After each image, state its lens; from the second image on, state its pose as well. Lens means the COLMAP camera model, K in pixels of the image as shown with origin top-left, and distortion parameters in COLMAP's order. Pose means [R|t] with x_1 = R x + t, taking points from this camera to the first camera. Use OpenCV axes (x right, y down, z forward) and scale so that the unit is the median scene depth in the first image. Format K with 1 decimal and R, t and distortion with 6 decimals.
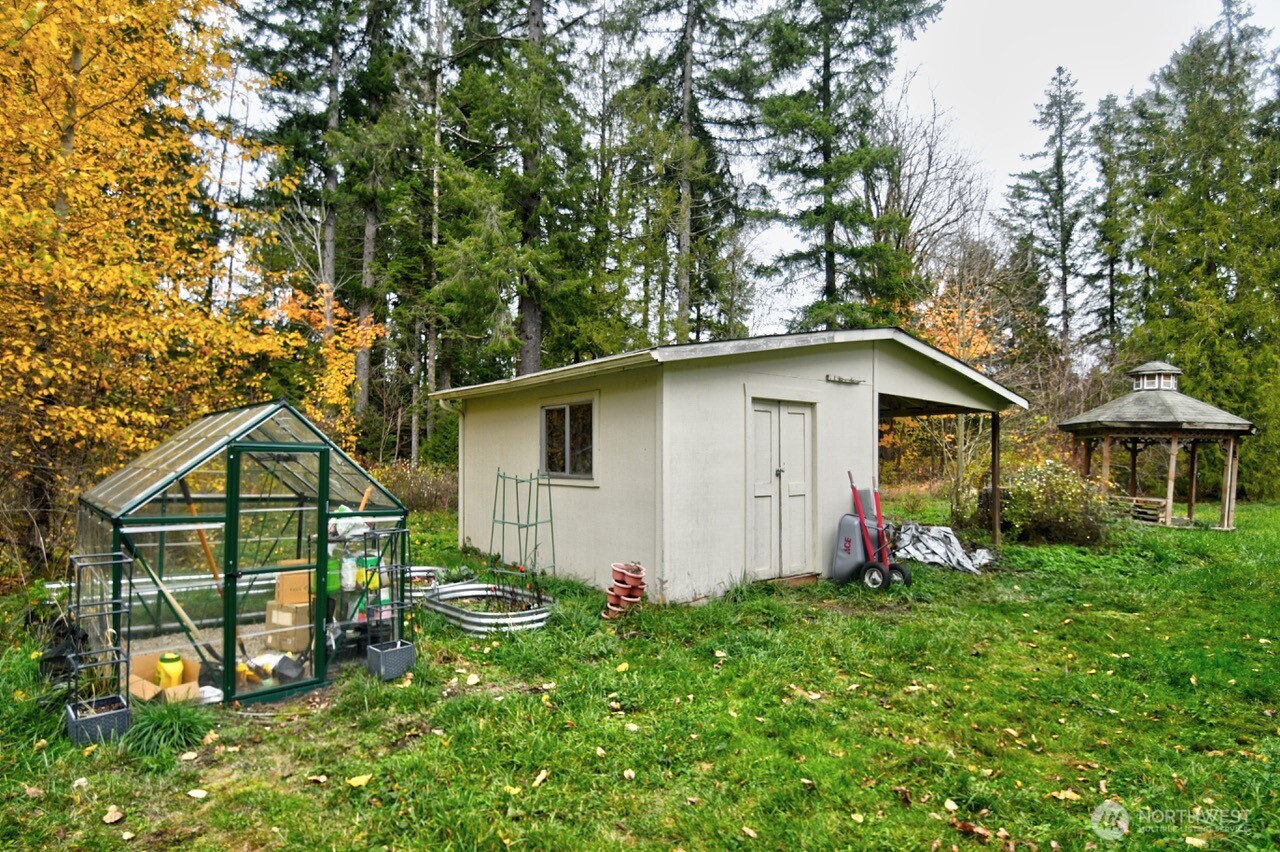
lens RADIAL K [[663.5, 0, 636.3], [0, 663.5, 444.9], [0, 0, 1]] dist [-0.002067, -0.001106]
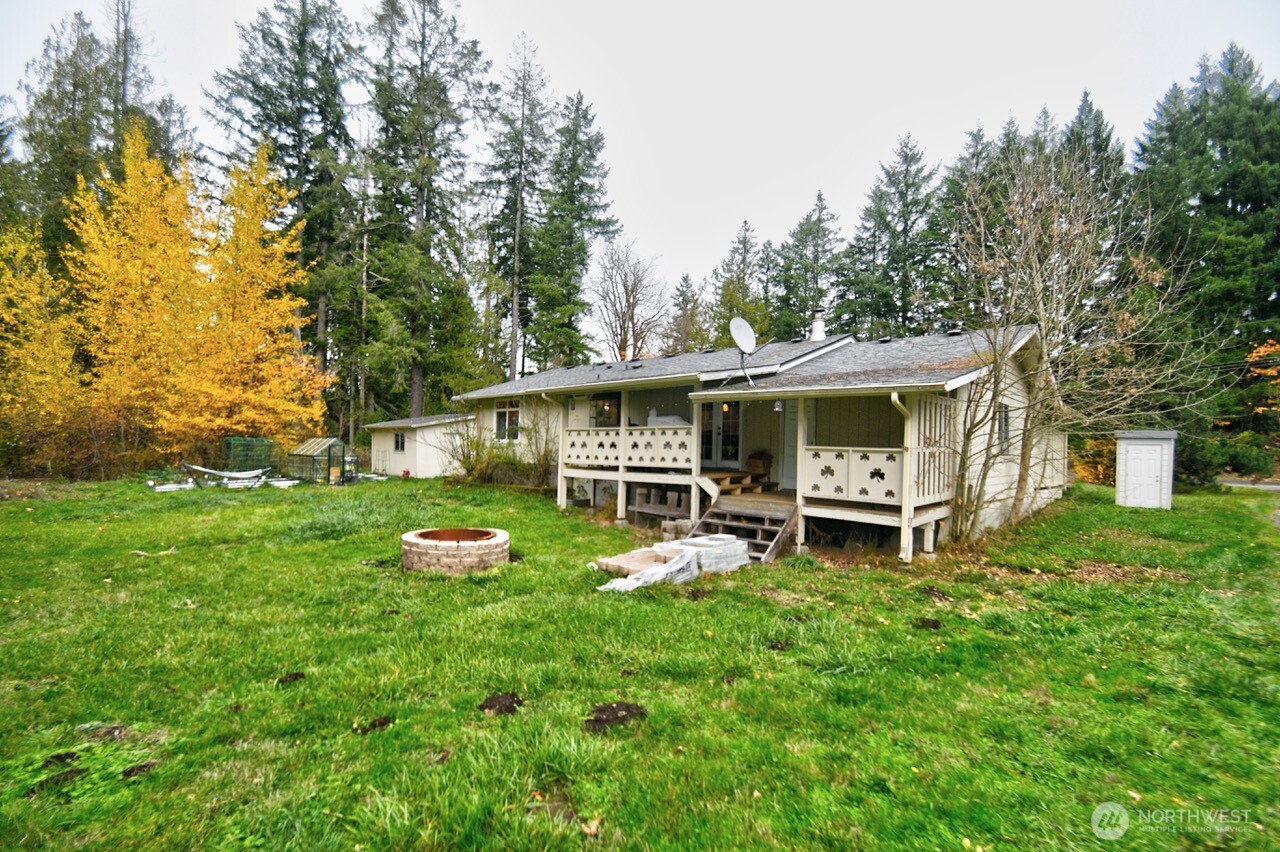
lens RADIAL K [[567.2, 0, 636.1], [0, 567.2, 447.0], [0, 0, 1]] dist [0.002067, -0.009877]
pose [[0.988495, 0.006424, 0.151115, 0.262616], [-0.010694, 0.999566, 0.027461, -0.028975], [-0.150873, -0.028761, 0.988135, -0.860264]]
